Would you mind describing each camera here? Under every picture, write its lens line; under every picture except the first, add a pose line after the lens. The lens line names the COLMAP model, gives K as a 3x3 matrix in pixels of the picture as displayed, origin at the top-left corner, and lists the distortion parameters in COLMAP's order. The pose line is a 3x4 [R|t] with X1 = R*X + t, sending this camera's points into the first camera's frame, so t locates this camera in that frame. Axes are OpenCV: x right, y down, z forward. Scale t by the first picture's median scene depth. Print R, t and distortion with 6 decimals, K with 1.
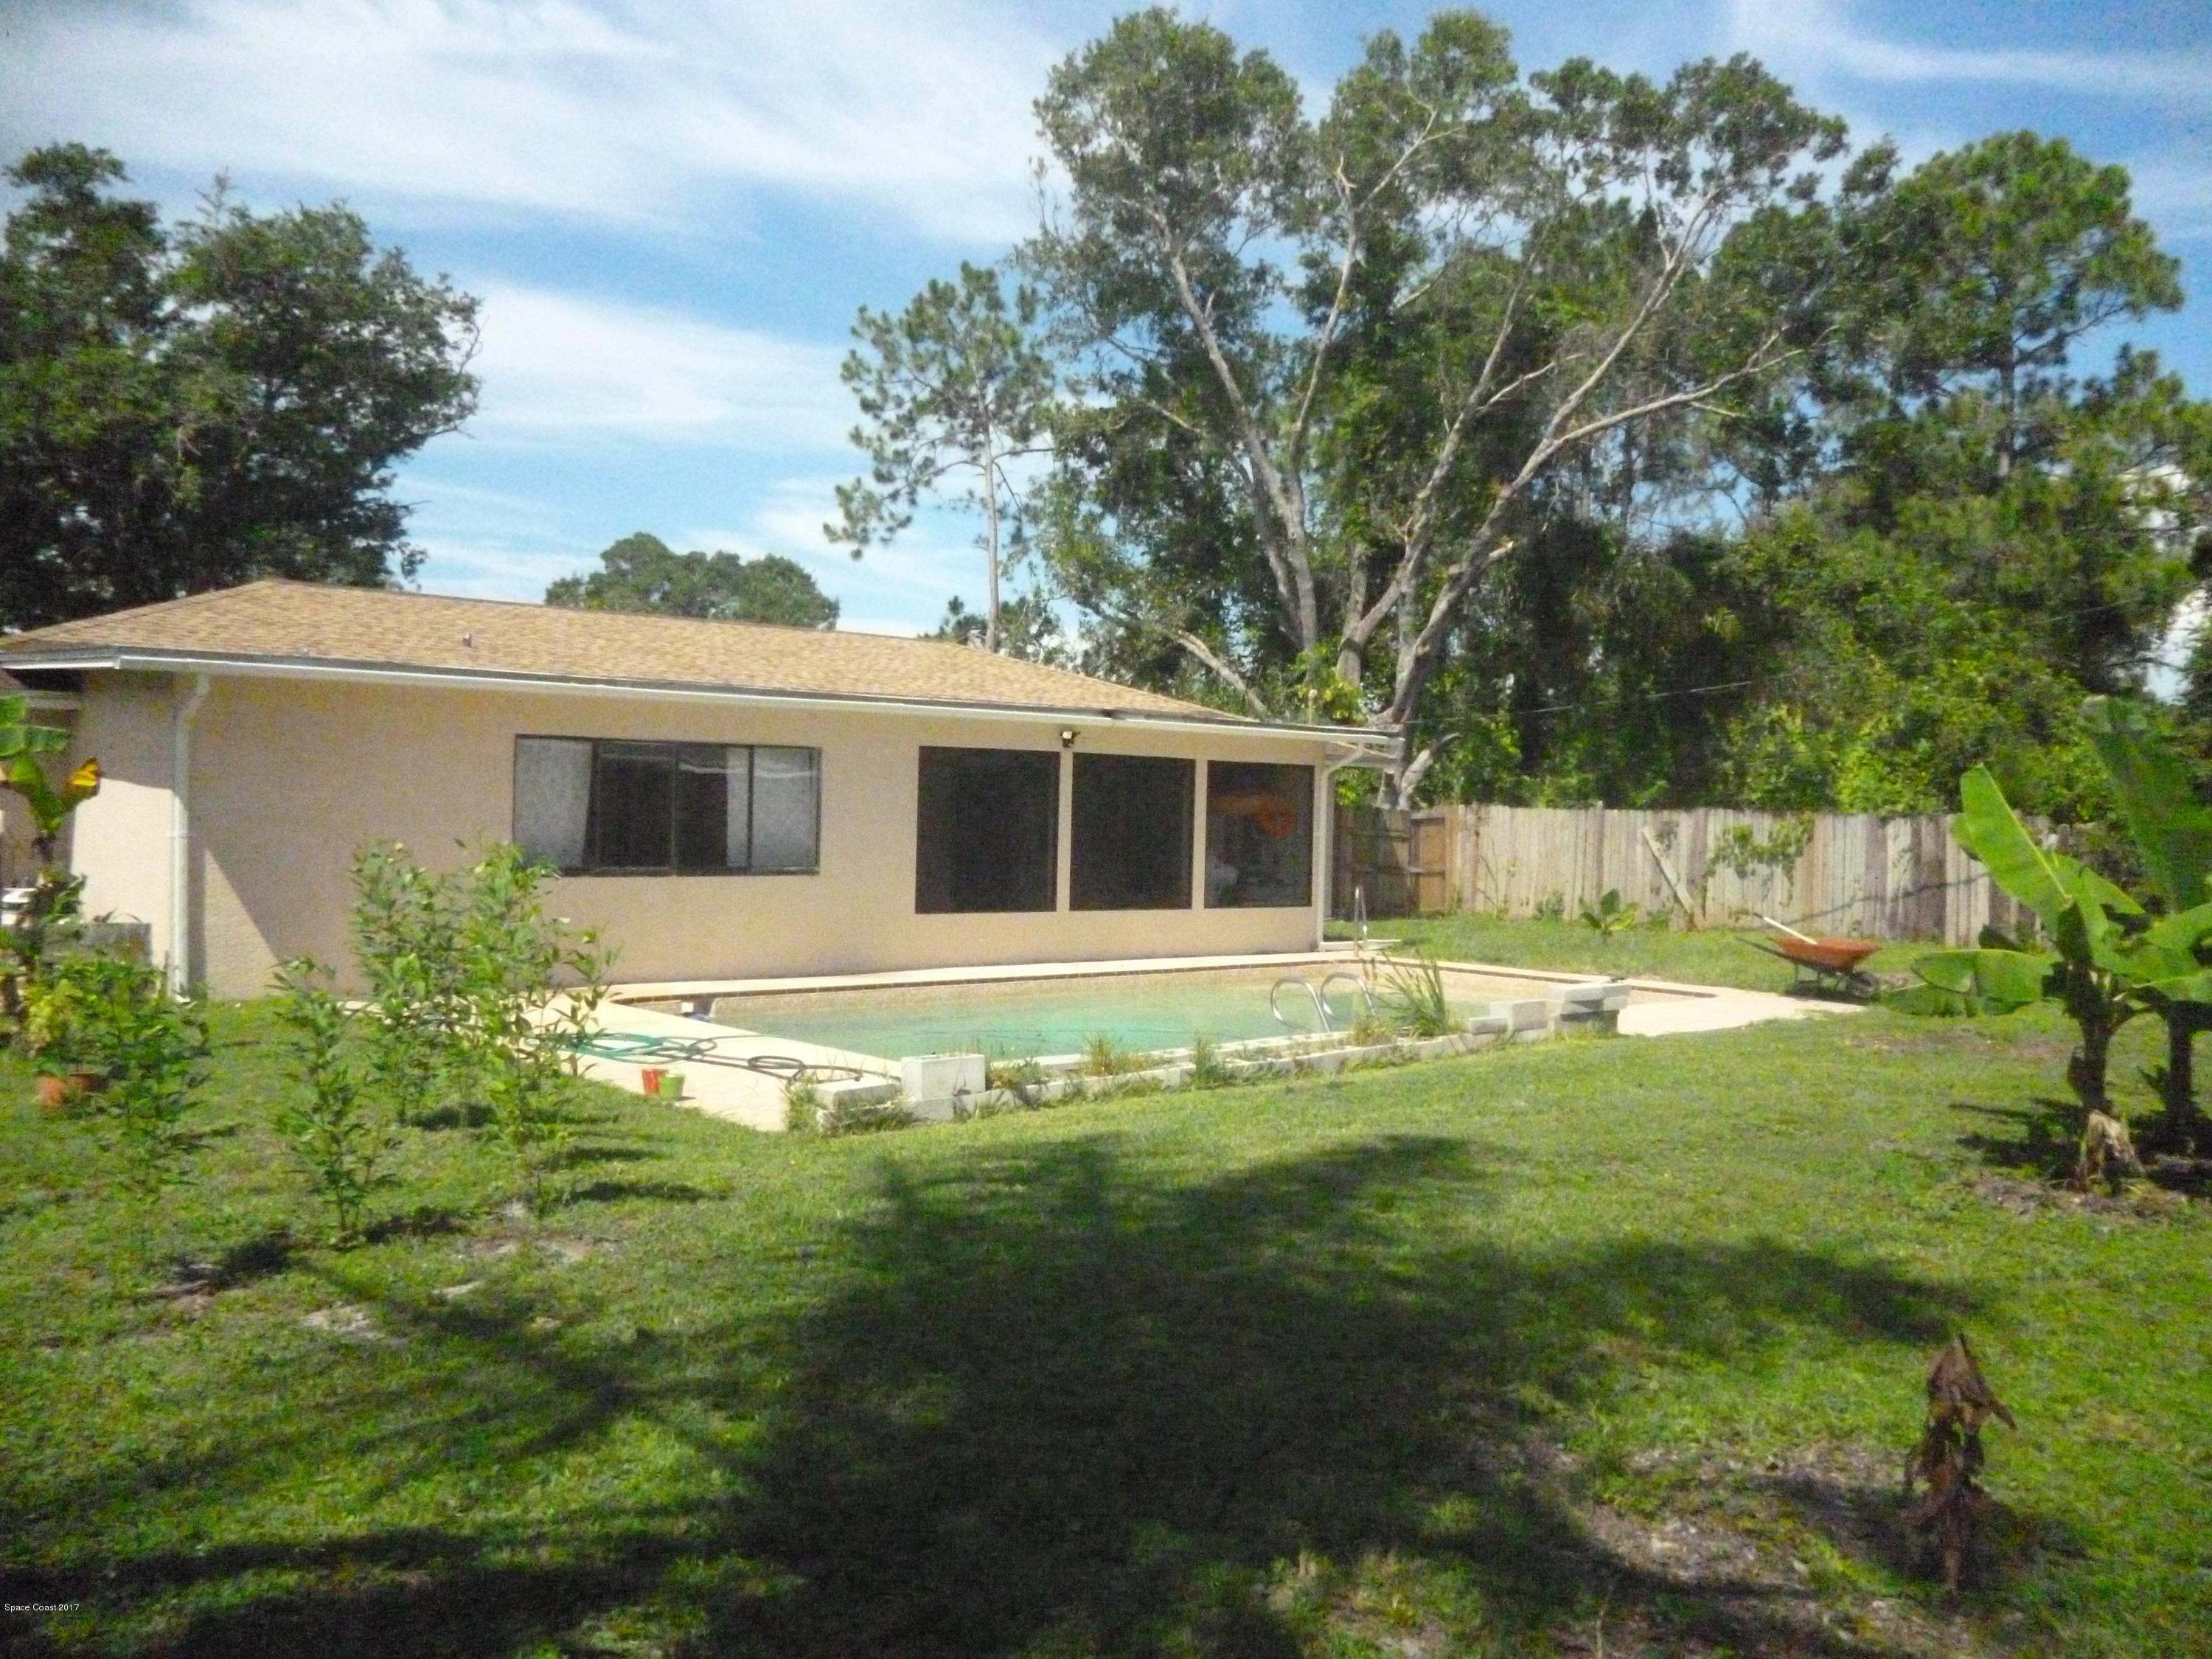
lens RADIAL K [[1852.3, 0, 1106.8], [0, 1852.3, 824.0], [0, 0, 1]] dist [-0.025491, 0.002578]
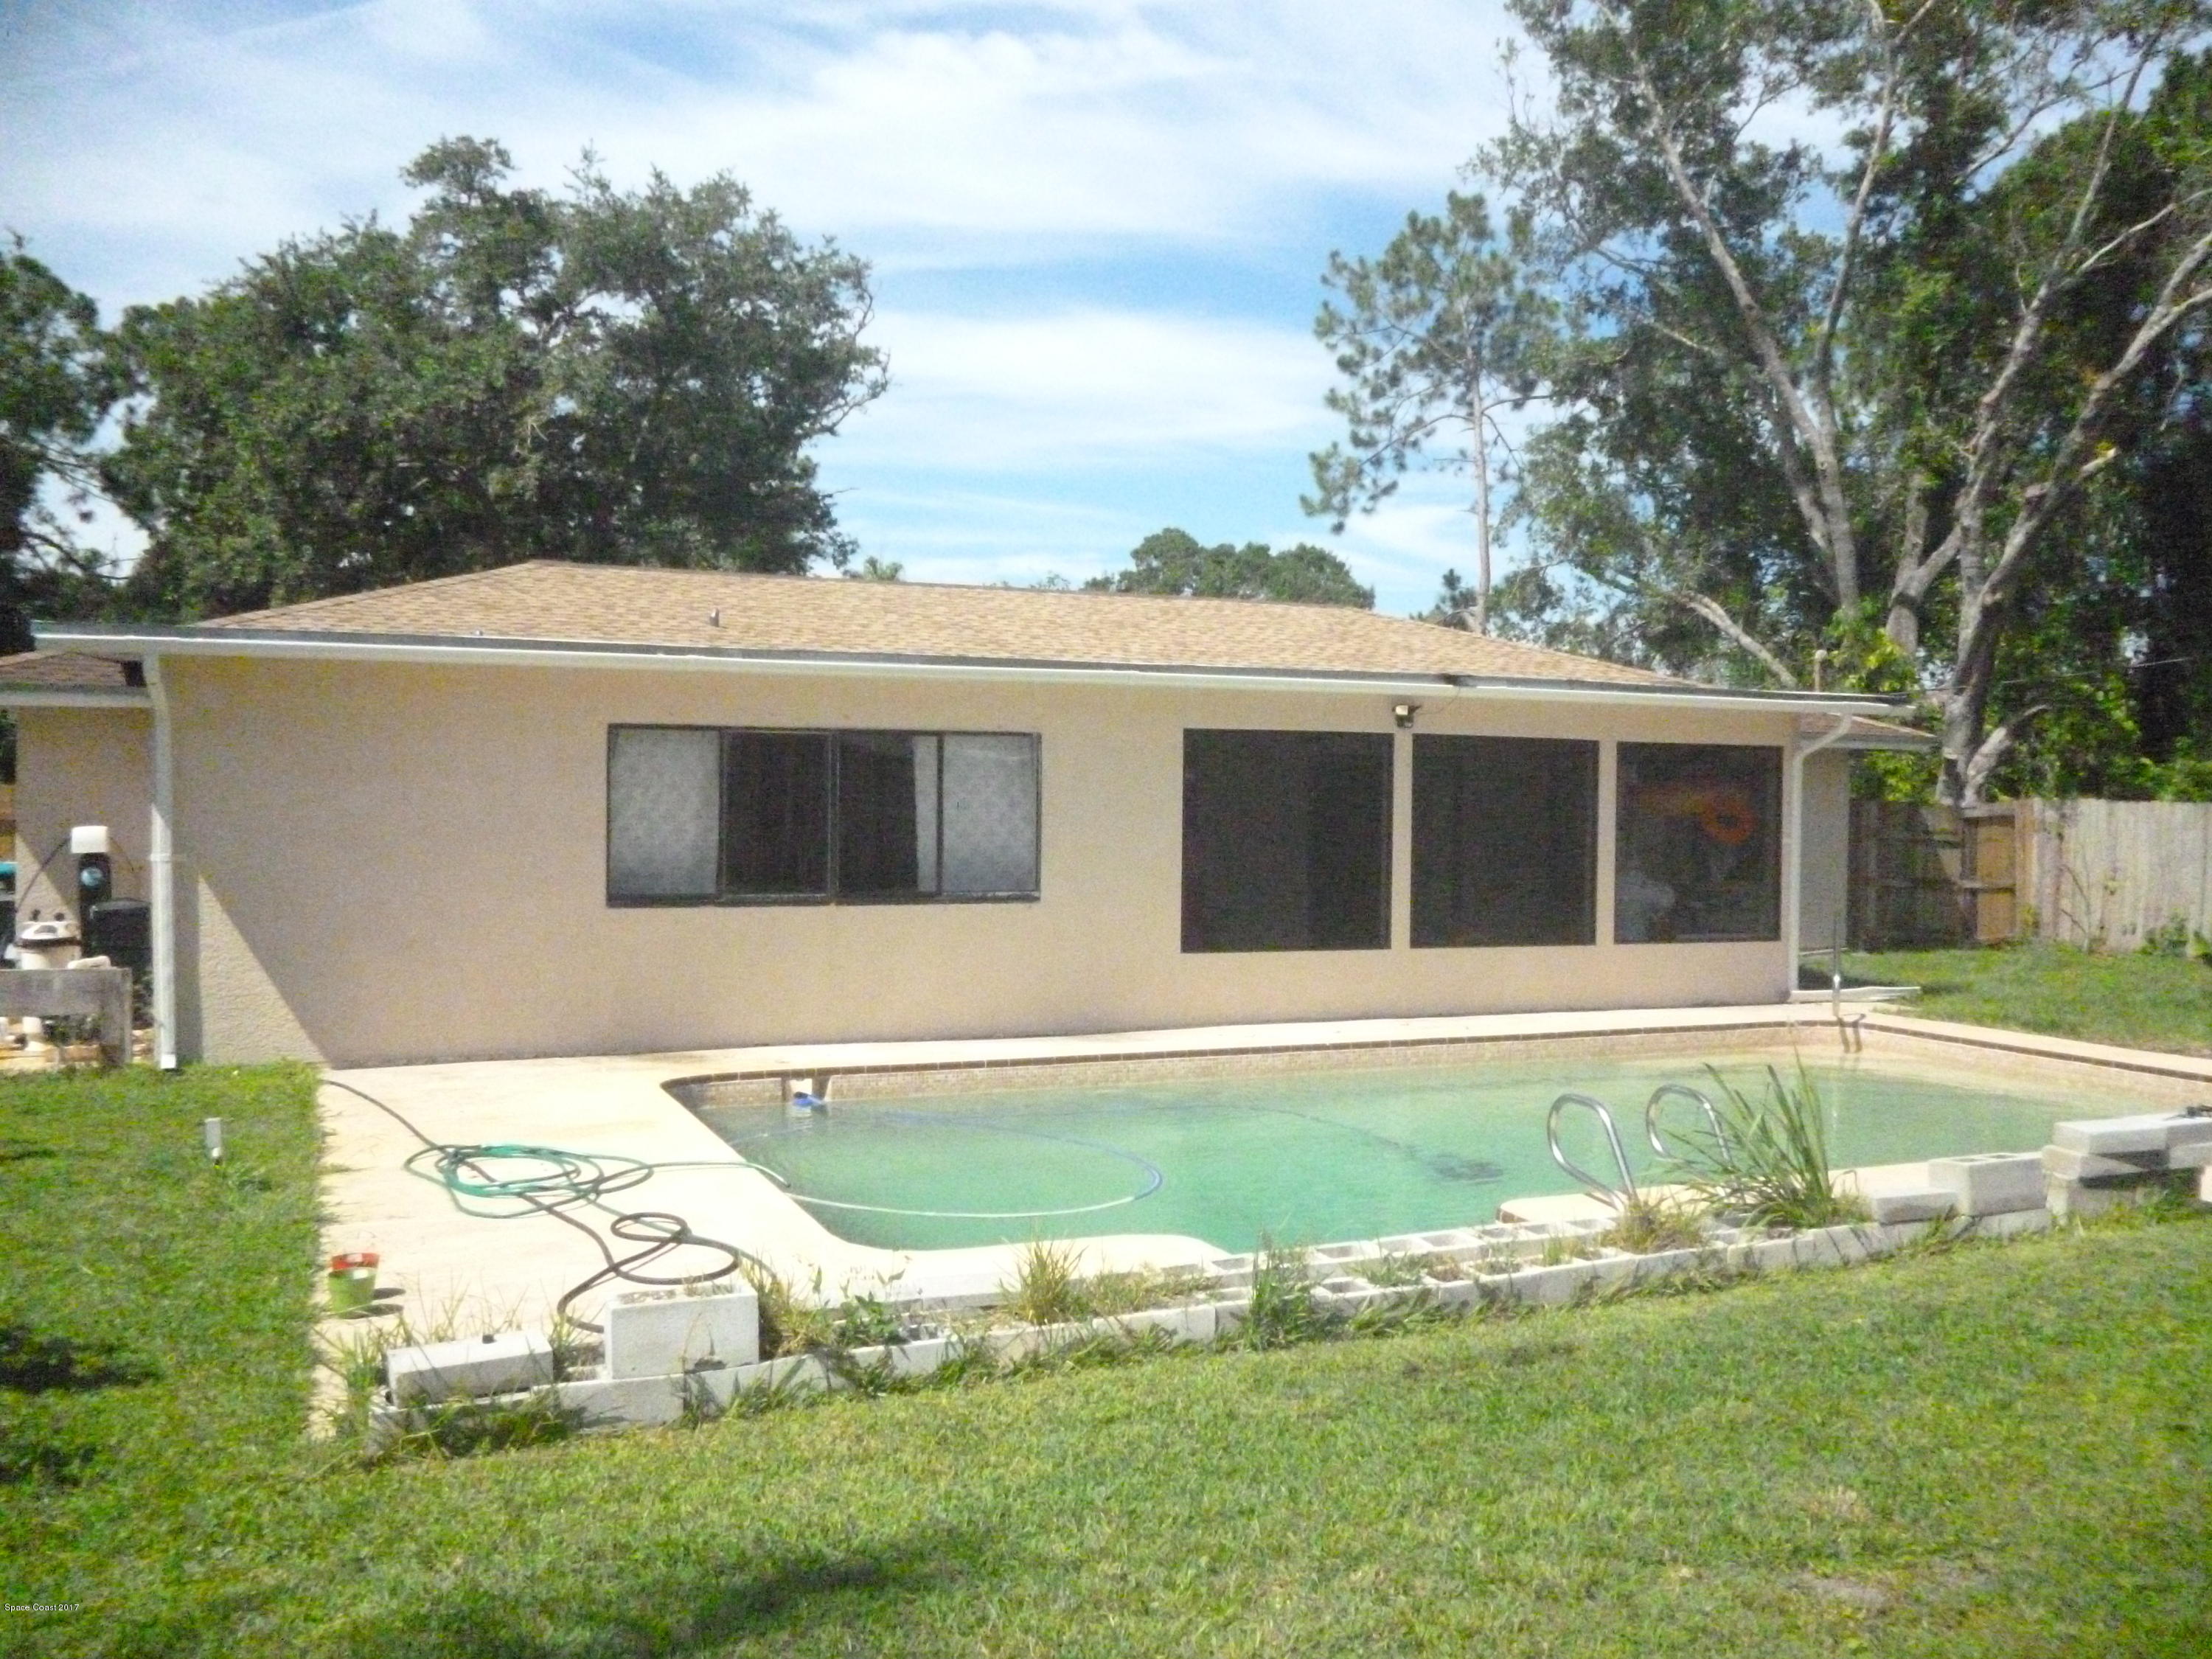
lens RADIAL K [[1852.3, 0, 1112.4], [0, 1852.3, 822.5], [0, 0, 1]] dist [-0.025491, 0.002578]
pose [[0.952041, -0.007762, -0.305871, 0.056252], [0.007867, 0.999969, -0.000890, -0.002281], [0.305868, -0.001559, 0.952073, 0.156266]]
